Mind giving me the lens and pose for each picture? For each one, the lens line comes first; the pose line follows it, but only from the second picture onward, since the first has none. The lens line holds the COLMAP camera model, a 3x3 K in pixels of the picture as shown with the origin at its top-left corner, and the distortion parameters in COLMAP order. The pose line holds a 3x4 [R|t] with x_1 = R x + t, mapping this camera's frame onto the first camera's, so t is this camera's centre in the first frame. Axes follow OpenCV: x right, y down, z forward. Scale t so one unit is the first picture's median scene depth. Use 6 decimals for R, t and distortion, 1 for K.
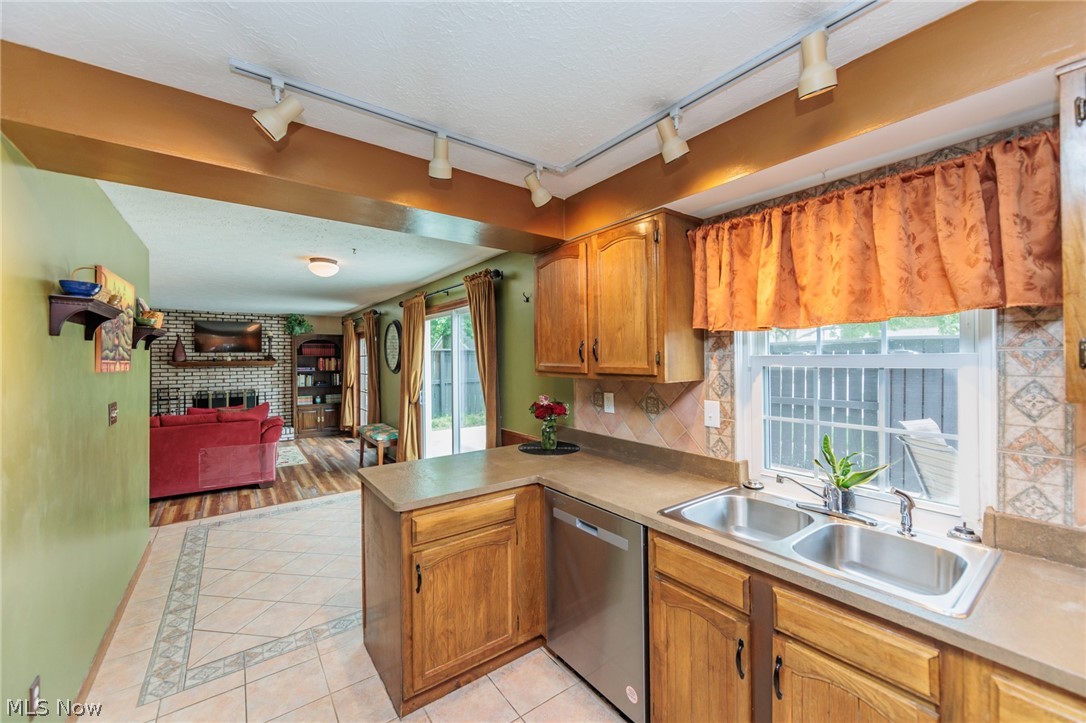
lens RADIAL K [[424.6, 0, 540.7], [0, 424.6, 356.9], [0, 0, 1]] dist [-0.000092, 0.000029]
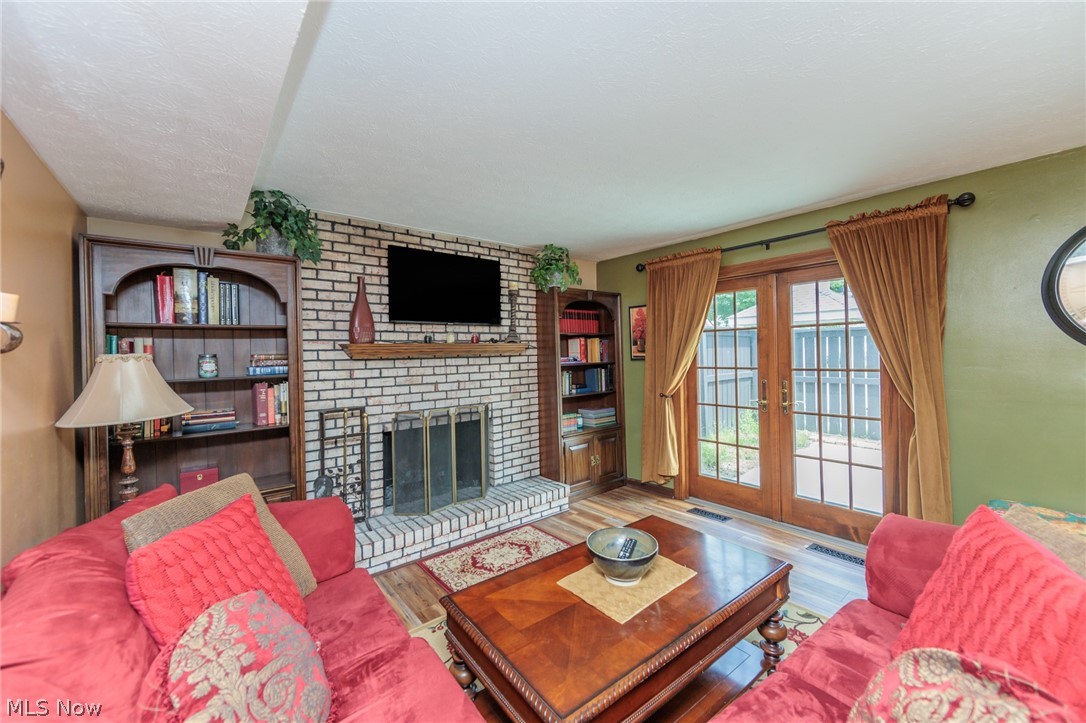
lens RADIAL K [[425.1, 0, 538.3], [0, 425.1, 353.9], [0, 0, 1]] dist [-0.000882, -0.000050]
pose [[0.998623, -0.013854, 0.050595, -0.684784], [0.013728, 0.999902, 0.002851, 0.021718], [-0.050630, -0.002152, 0.998715, 0.566688]]
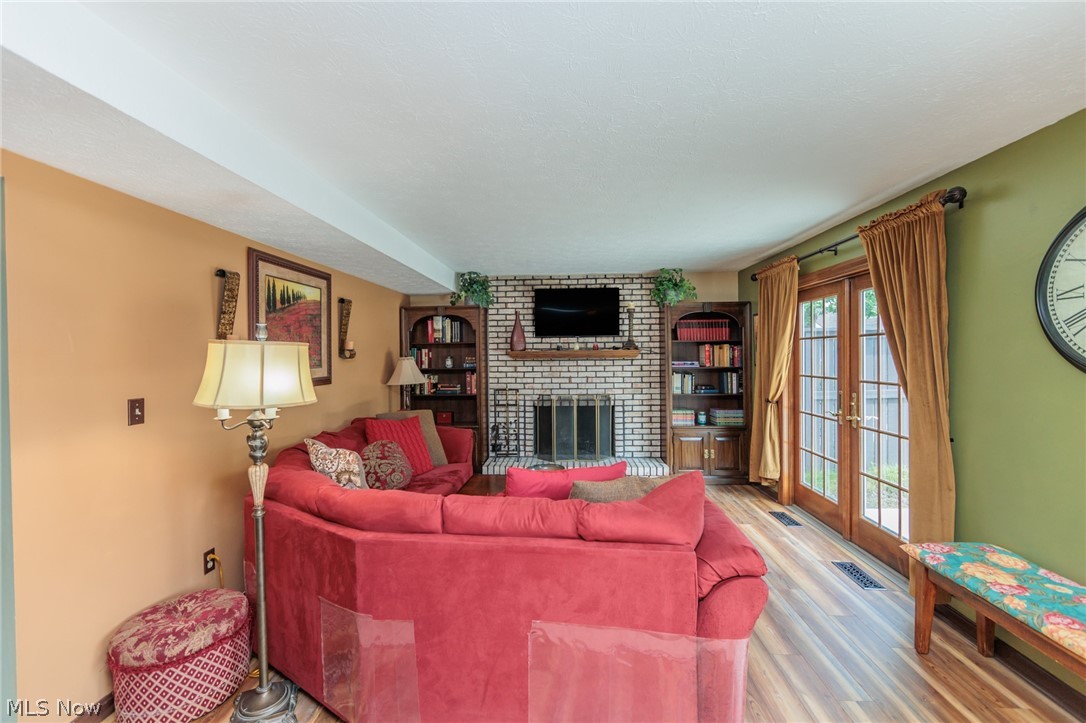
lens RADIAL K [[431.5, 0, 543.5], [0, 431.5, 357.6], [0, 0, 1]] dist [-0.001127, -0.000042]
pose [[0.775470, 0.006041, -0.631355, -0.369766], [0.004946, 0.999865, 0.015642, 0.010799], [0.631365, -0.015252, 0.775336, 0.473034]]
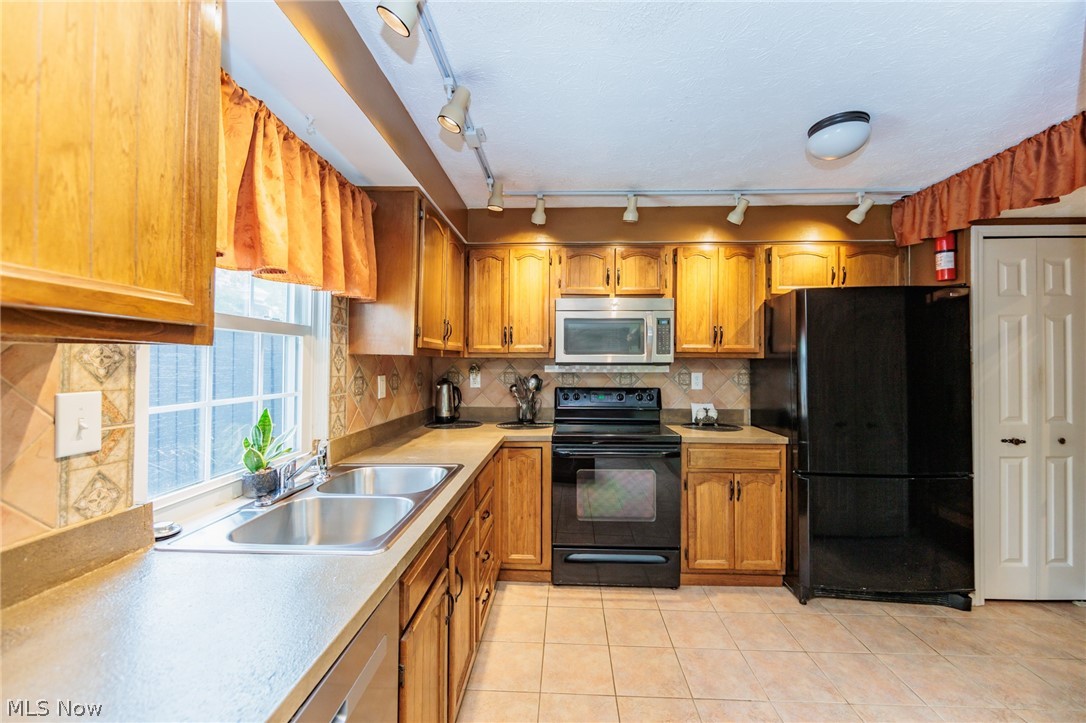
lens RADIAL K [[431.5, 0, 543.5], [0, 431.5, 357.6], [0, 0, 1]] dist [-0.001127, -0.000042]
pose [[-0.781837, 0.009292, 0.623413, -0.063528], [-0.002062, 0.999845, -0.017488, 0.020678], [-0.623479, -0.014958, -0.781697, 0.289131]]
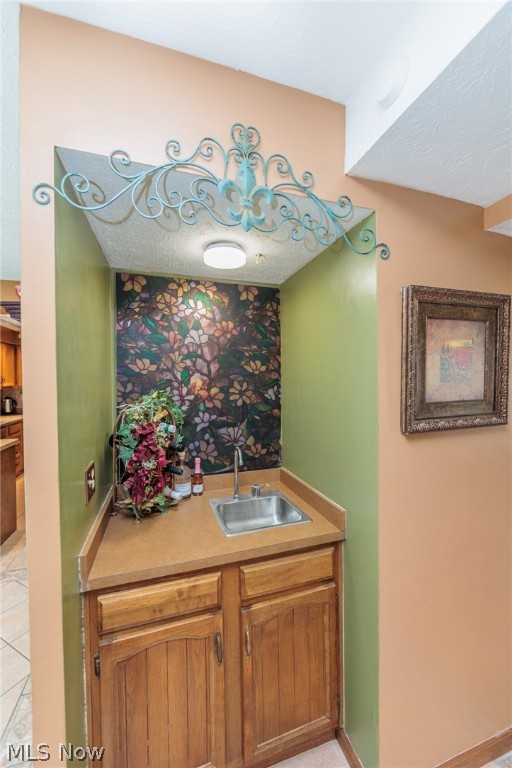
lens RADIAL K [[301.6, 0, 255.2], [0, 301.6, 381.8], [0, 0, 1]] dist [-0.002821, -0.000220]
pose [[-0.950488, 0.012266, 0.310520, -0.520637], [0.012723, 0.999919, -0.000554, 0.005903], [-0.310502, 0.003424, -0.950567, 0.525215]]
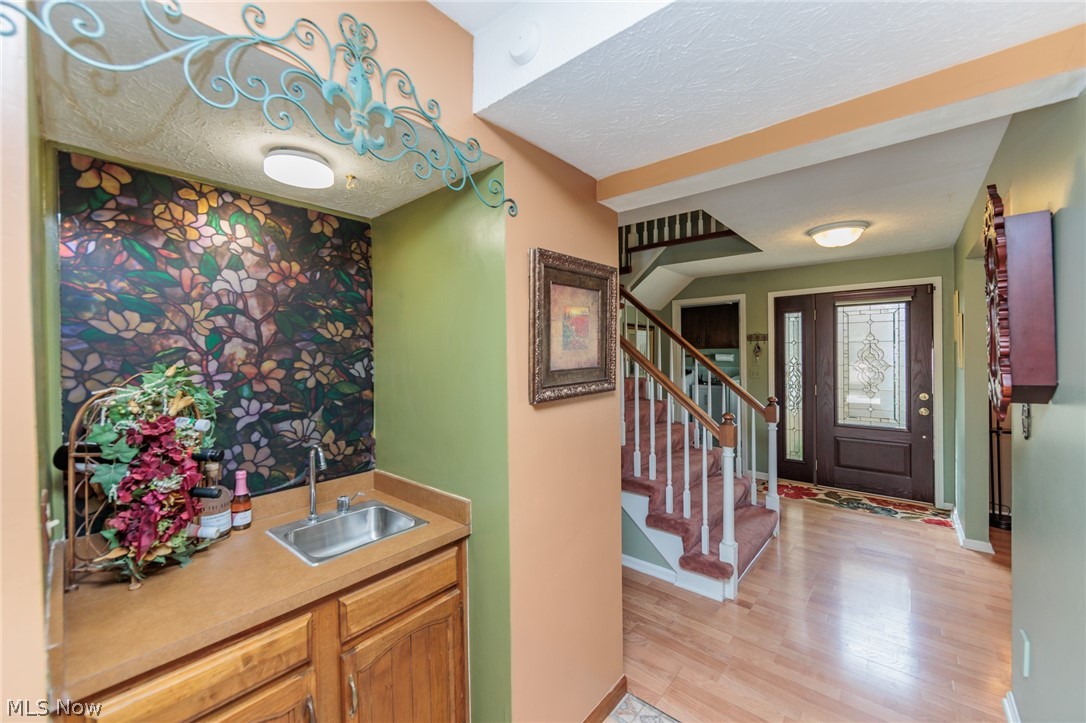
lens RADIAL K [[424.2, 0, 545.9], [0, 424.2, 358.9], [0, 0, 1]] dist [0.001728, 0.000151]
pose [[-0.973331, 0.021750, -0.228371, -0.506296], [0.019946, 0.999749, 0.010202, 0.009372], [0.228536, 0.005375, -0.973521, 0.553847]]
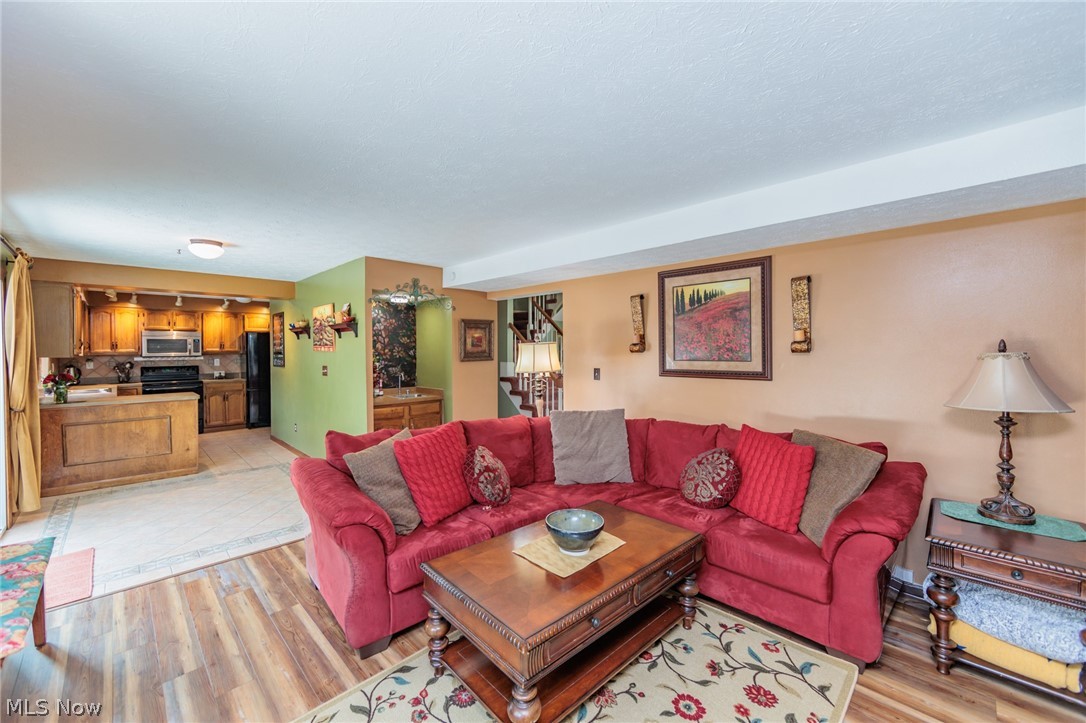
lens RADIAL K [[426.5, 0, 544.5], [0, 426.5, 355.8], [0, 0, 1]] dist [-0.002821, -0.000220]
pose [[-0.987231, 0.013043, -0.158758, -0.567824], [0.011000, 0.999845, 0.013740, 0.013582], [0.158913, 0.011818, -0.987222, 1.061898]]
